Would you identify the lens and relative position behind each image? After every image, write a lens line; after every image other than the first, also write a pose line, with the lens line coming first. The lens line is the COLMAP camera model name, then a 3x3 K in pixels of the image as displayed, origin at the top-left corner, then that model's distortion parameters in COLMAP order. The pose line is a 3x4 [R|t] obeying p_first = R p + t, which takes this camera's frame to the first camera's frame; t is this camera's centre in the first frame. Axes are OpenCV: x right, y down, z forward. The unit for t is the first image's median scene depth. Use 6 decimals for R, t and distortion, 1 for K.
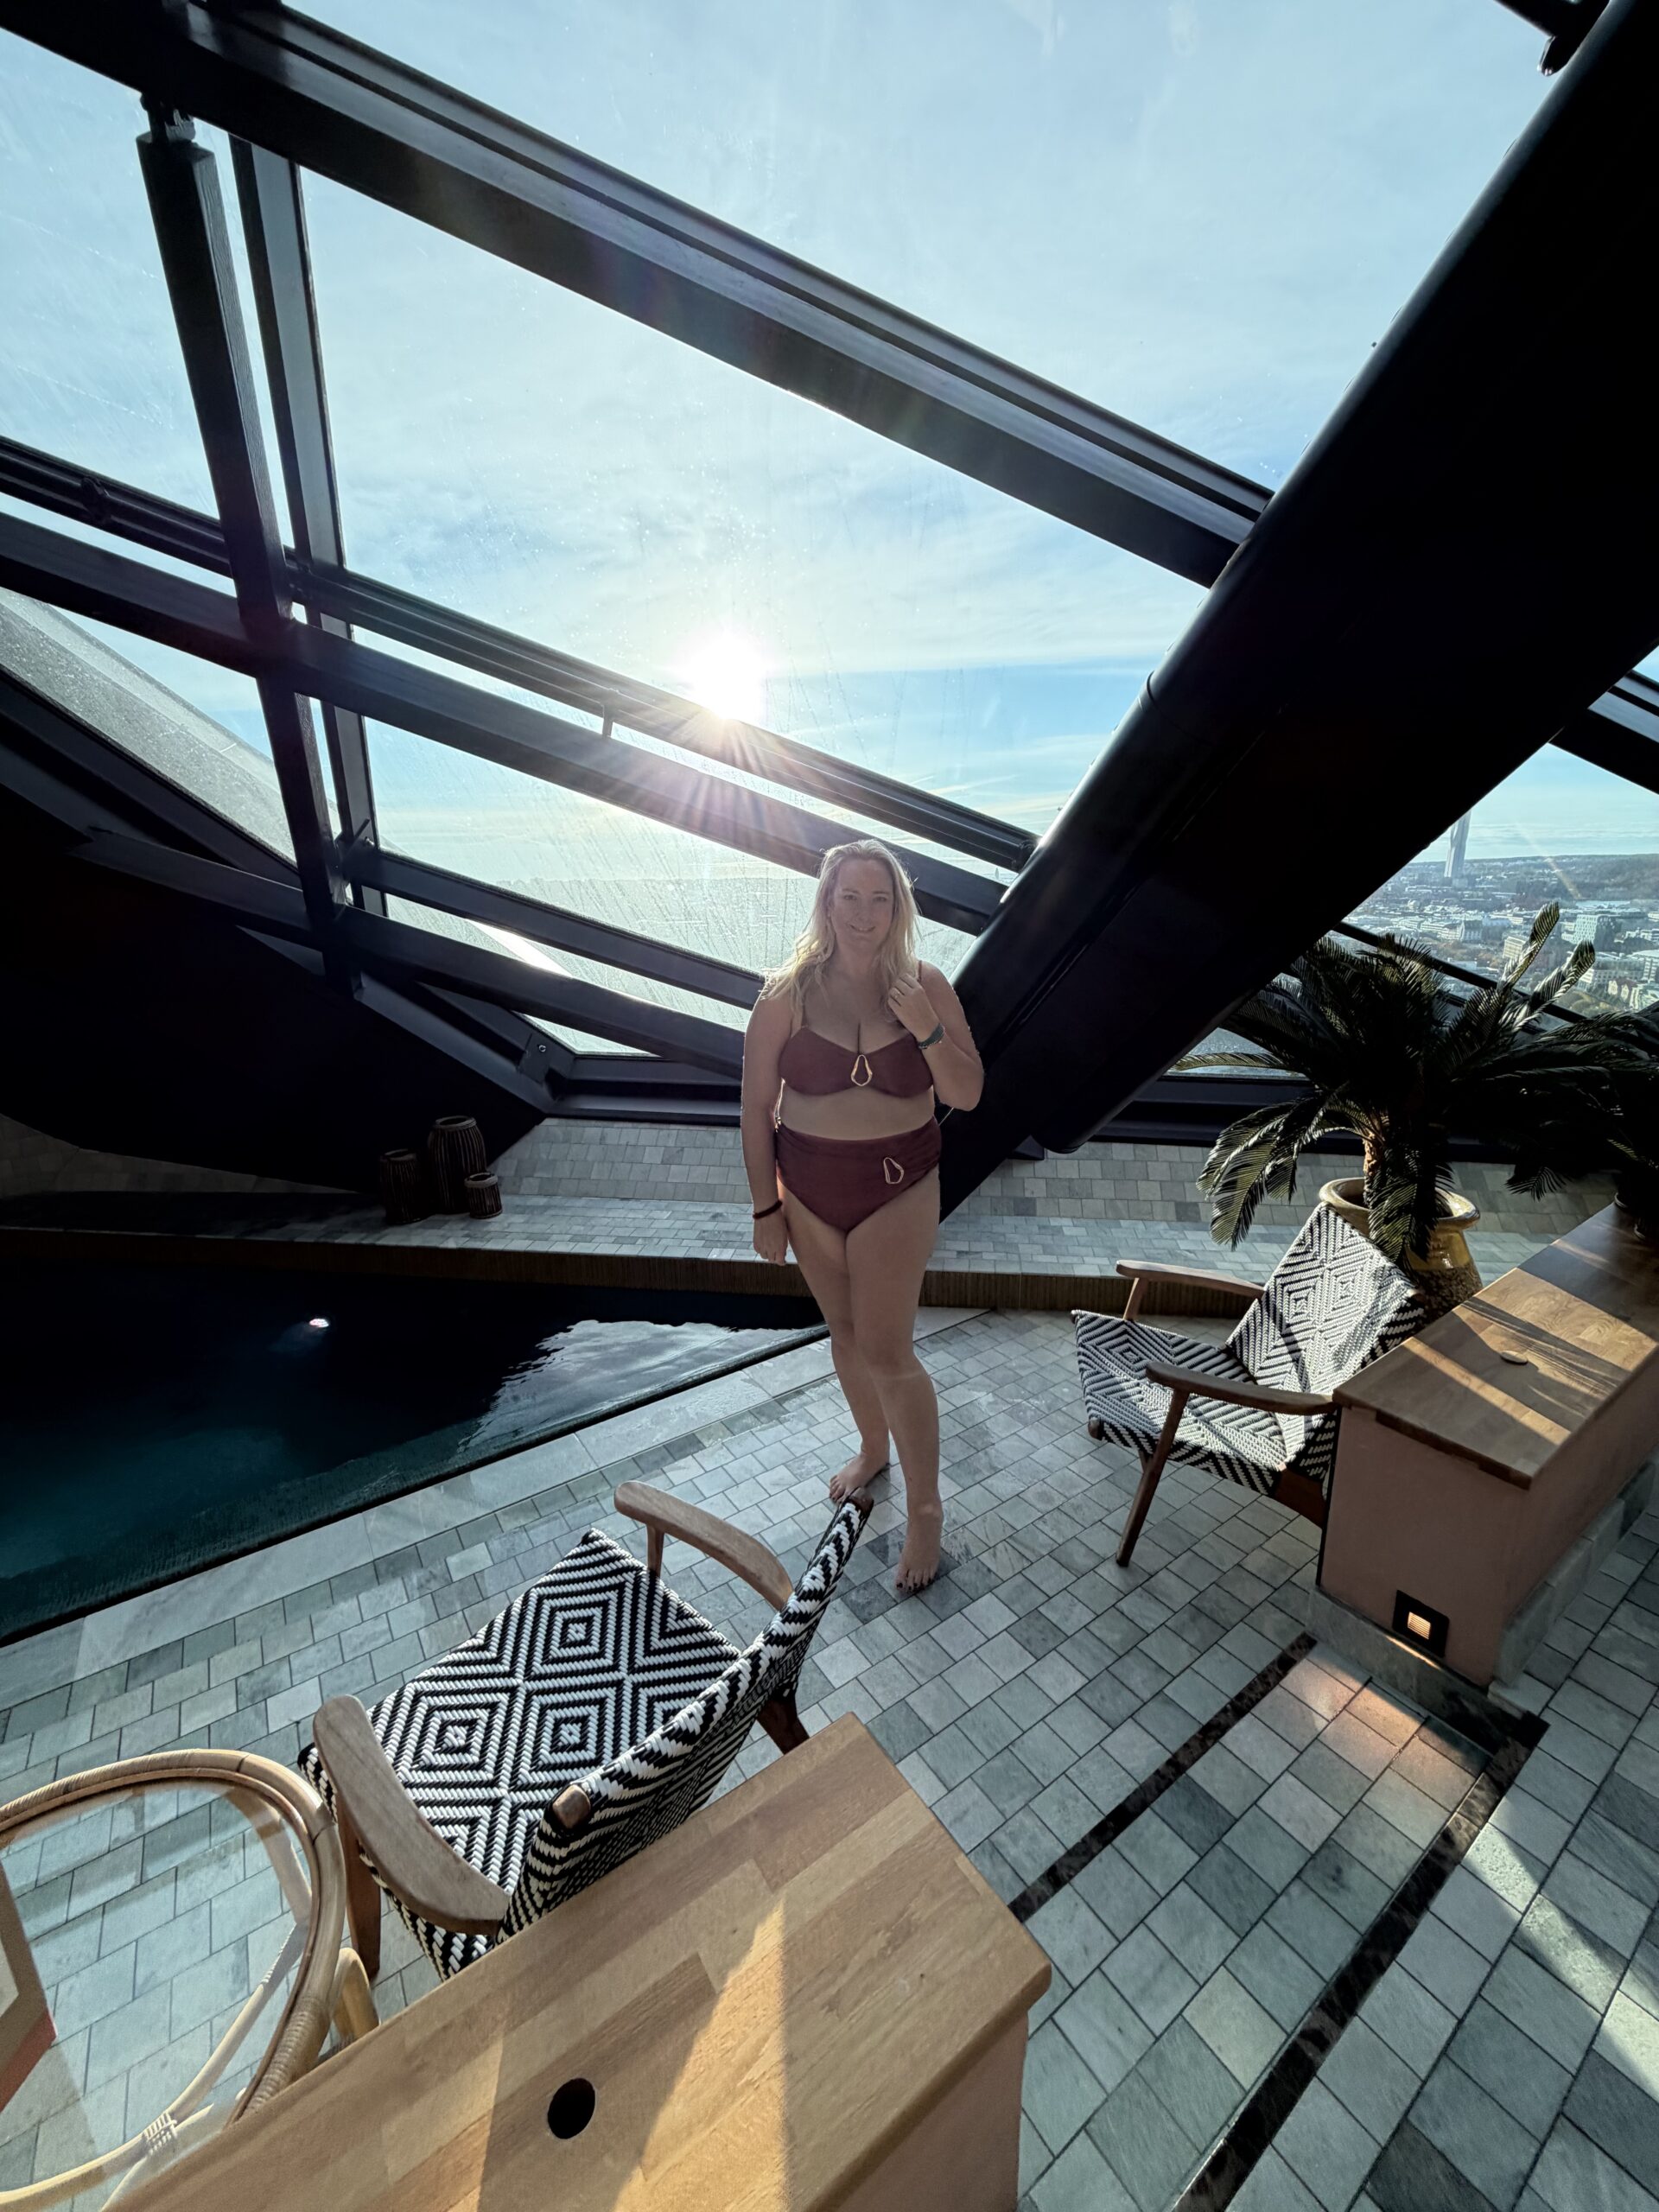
lens RADIAL K [[884.3, 0, 829.5], [0, 884.3, 1106.0], [0, 0, 1]] dist [0.000264, 0.000027]
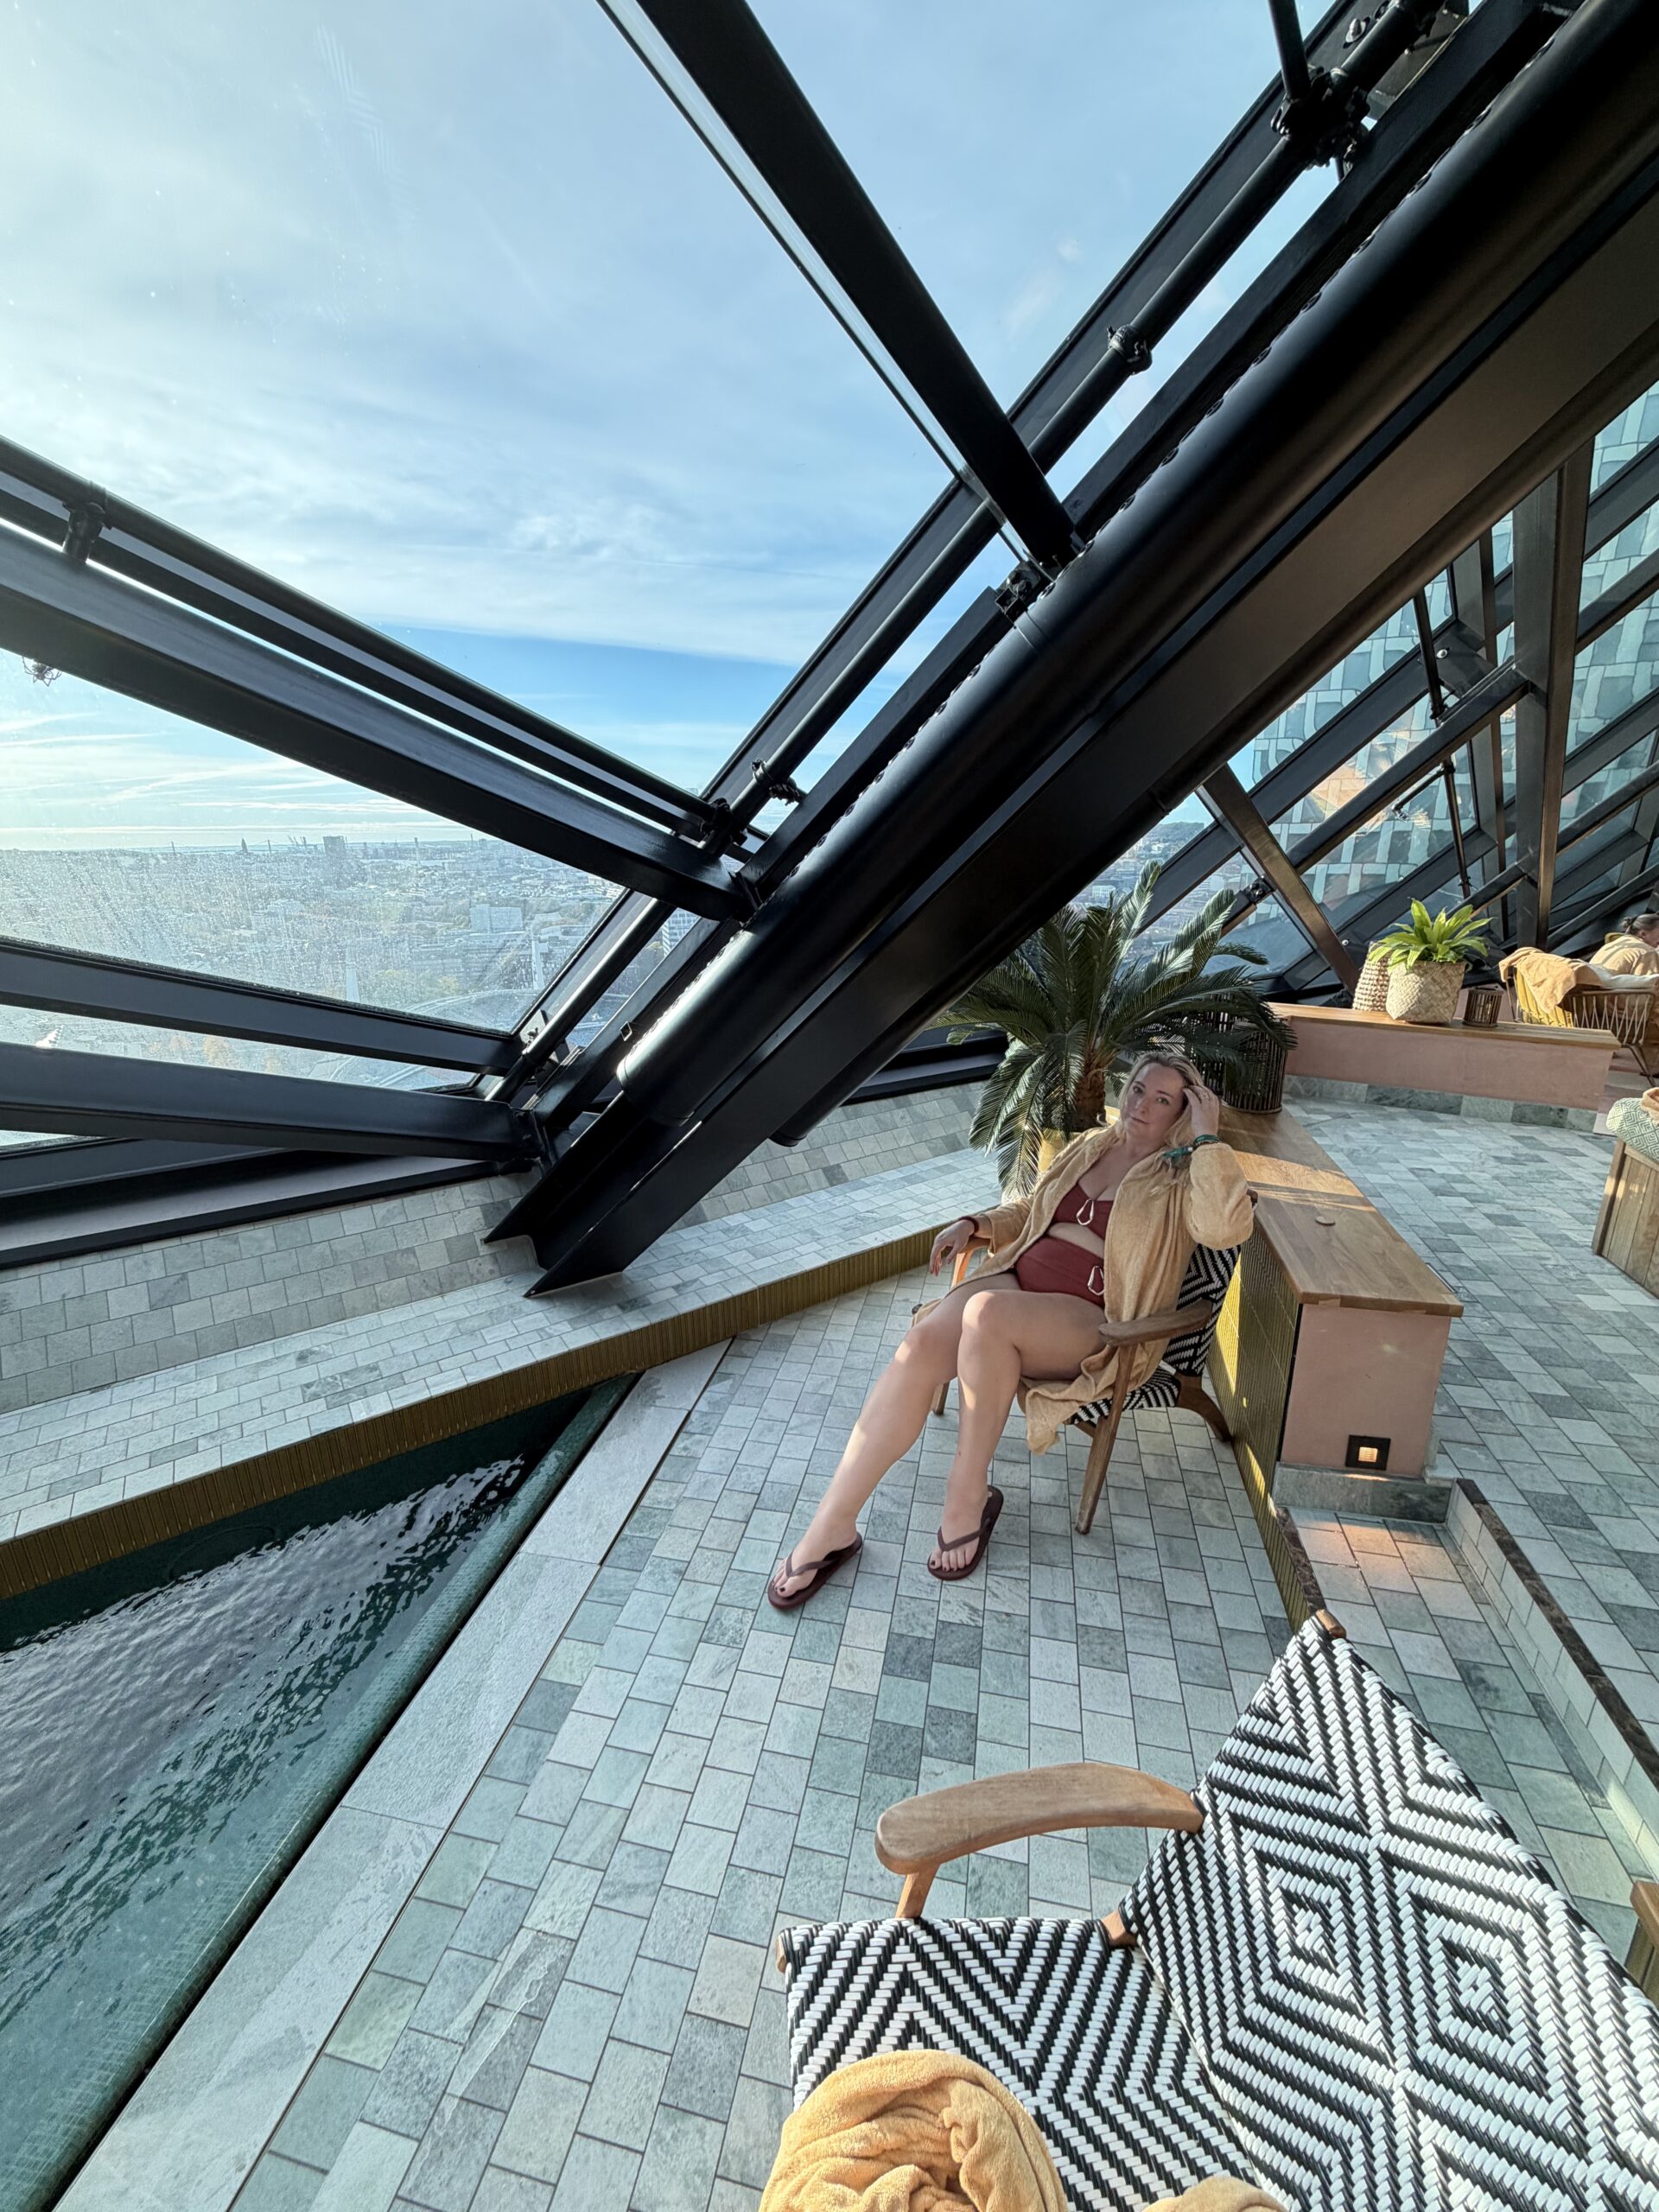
lens RADIAL K [[884.4, 0, 829.5], [0, 884.4, 1106.0], [0, 0, 1]] dist [-0.000023, 0.000221]
pose [[0.729641, -0.197469, 0.654698, -0.272210], [0.177930, 0.979245, 0.097060, -0.062607], [-0.660276, 0.045671, 0.749633, 0.261922]]
